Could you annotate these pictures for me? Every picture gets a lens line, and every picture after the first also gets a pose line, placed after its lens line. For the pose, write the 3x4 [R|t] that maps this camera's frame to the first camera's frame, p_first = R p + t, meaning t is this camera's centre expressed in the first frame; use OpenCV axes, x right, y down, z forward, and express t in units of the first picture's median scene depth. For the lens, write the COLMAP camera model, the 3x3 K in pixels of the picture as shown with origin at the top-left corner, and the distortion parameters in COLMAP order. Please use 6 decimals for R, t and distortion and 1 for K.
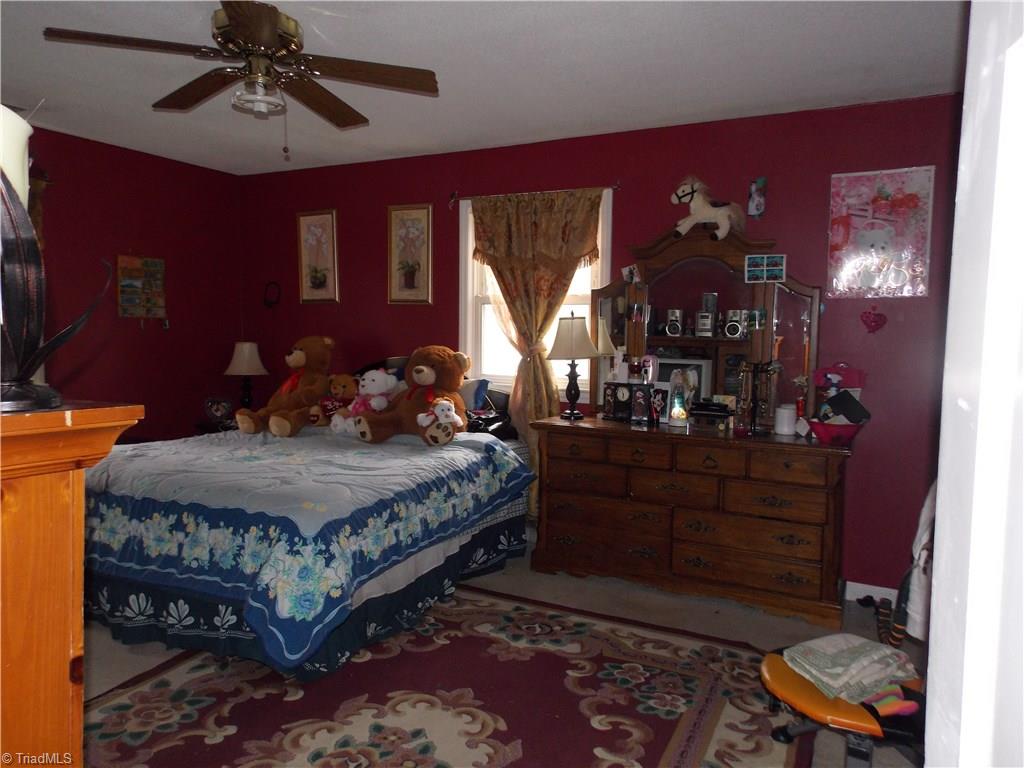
lens RADIAL K [[724.7, 0, 511.0], [0, 724.7, 384.3], [0, 0, 1]] dist [0.047936, -0.010165]
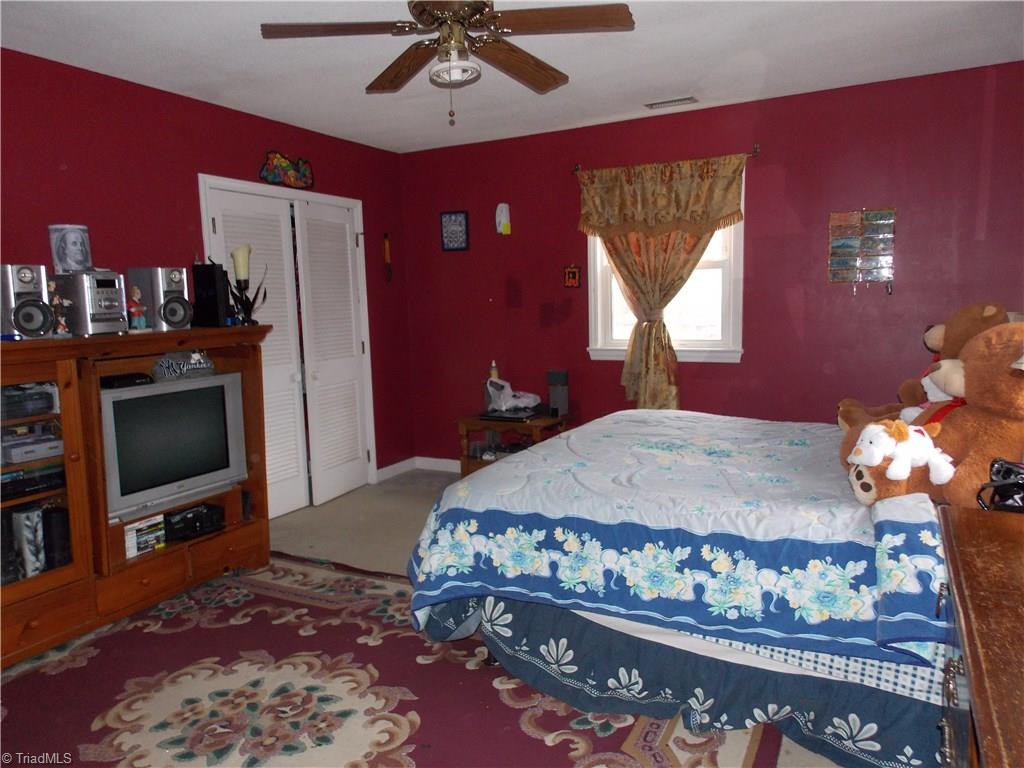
lens RADIAL K [[724.7, 0, 511.6], [0, 724.7, 379.7], [0, 0, 1]] dist [0.047936, -0.010165]
pose [[-0.002553, 0.105491, -0.994417, 0.611764], [-0.064182, 0.992353, 0.105437, -0.069014], [0.997935, 0.064093, 0.004237, 0.994816]]
